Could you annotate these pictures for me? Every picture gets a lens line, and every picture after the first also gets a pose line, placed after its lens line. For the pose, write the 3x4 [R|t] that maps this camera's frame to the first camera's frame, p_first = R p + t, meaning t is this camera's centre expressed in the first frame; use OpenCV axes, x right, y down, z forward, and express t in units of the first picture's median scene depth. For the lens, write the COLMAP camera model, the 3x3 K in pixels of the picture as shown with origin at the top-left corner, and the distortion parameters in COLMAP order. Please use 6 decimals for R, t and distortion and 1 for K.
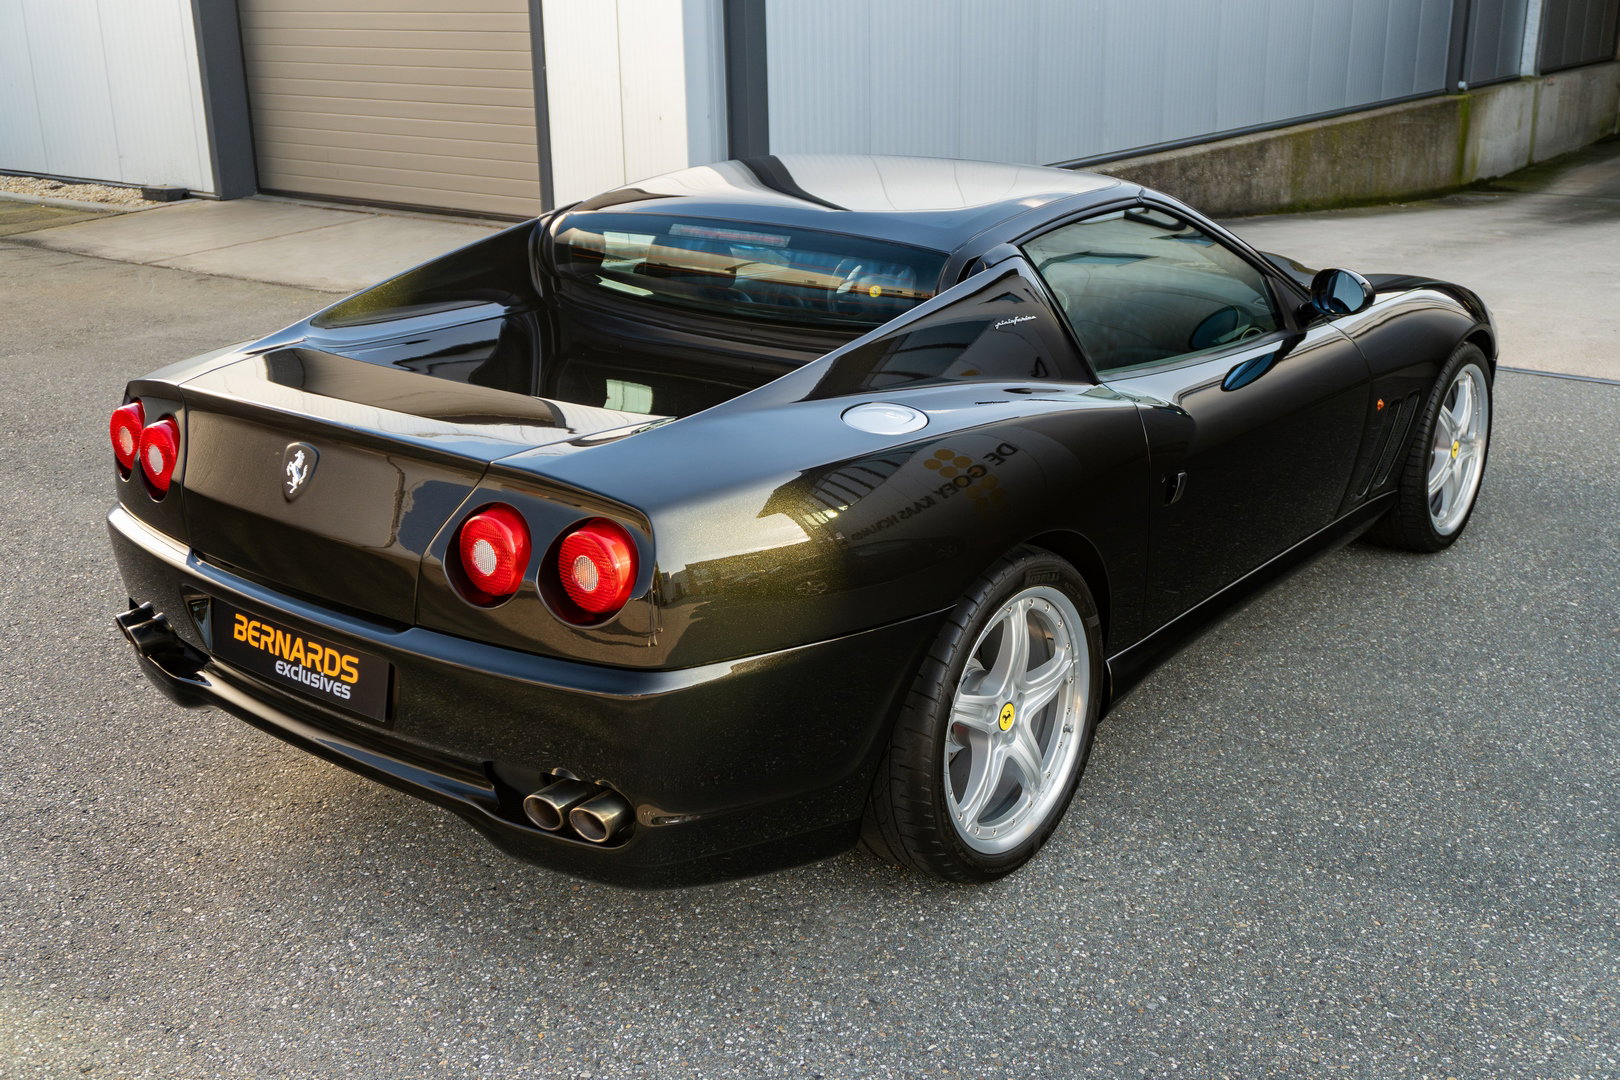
lens RADIAL K [[1658.6, 0, 810.0], [0, 1658.6, 540.0], [0, 0, 1]] dist [-0.009929, 0.003675]
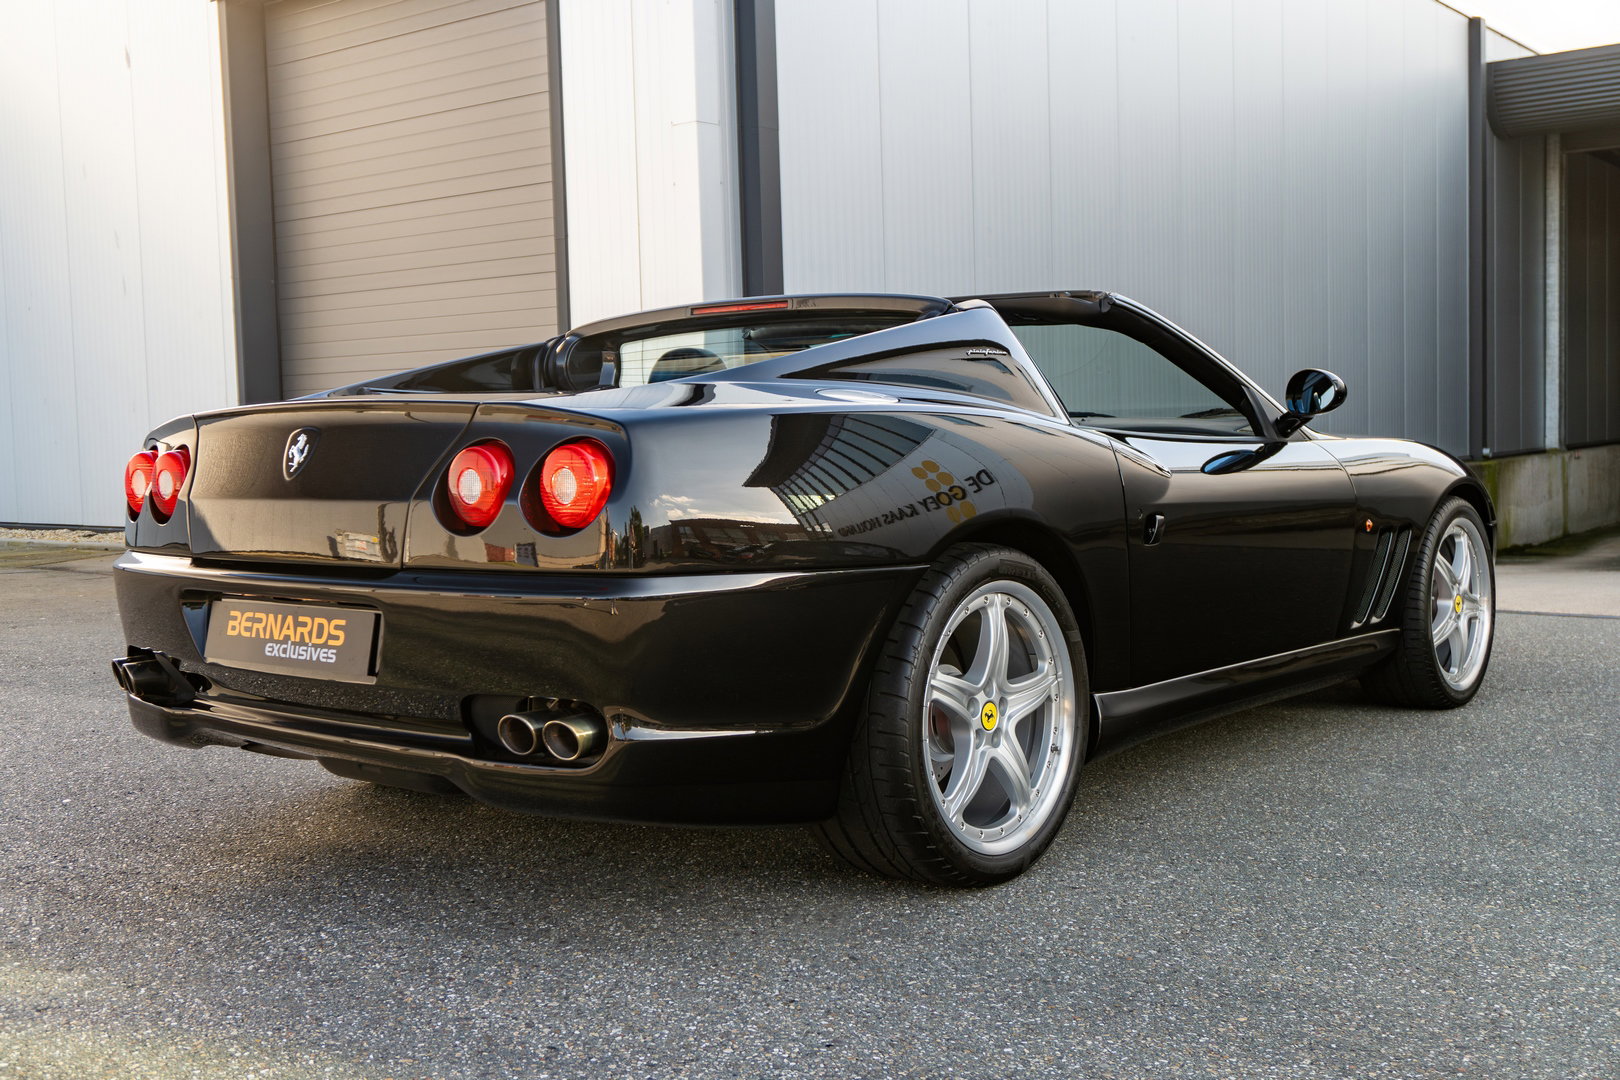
lens RADIAL K [[1716.4, 0, 810.0], [0, 1716.4, 540.0], [0, 0, 1]] dist [-0.006622, -0.027130]
pose [[0.999690, -0.015263, -0.019676, 0.033394], [0.009955, 0.969209, -0.246038, 0.264884], [0.022825, 0.245766, 0.969060, -0.031082]]
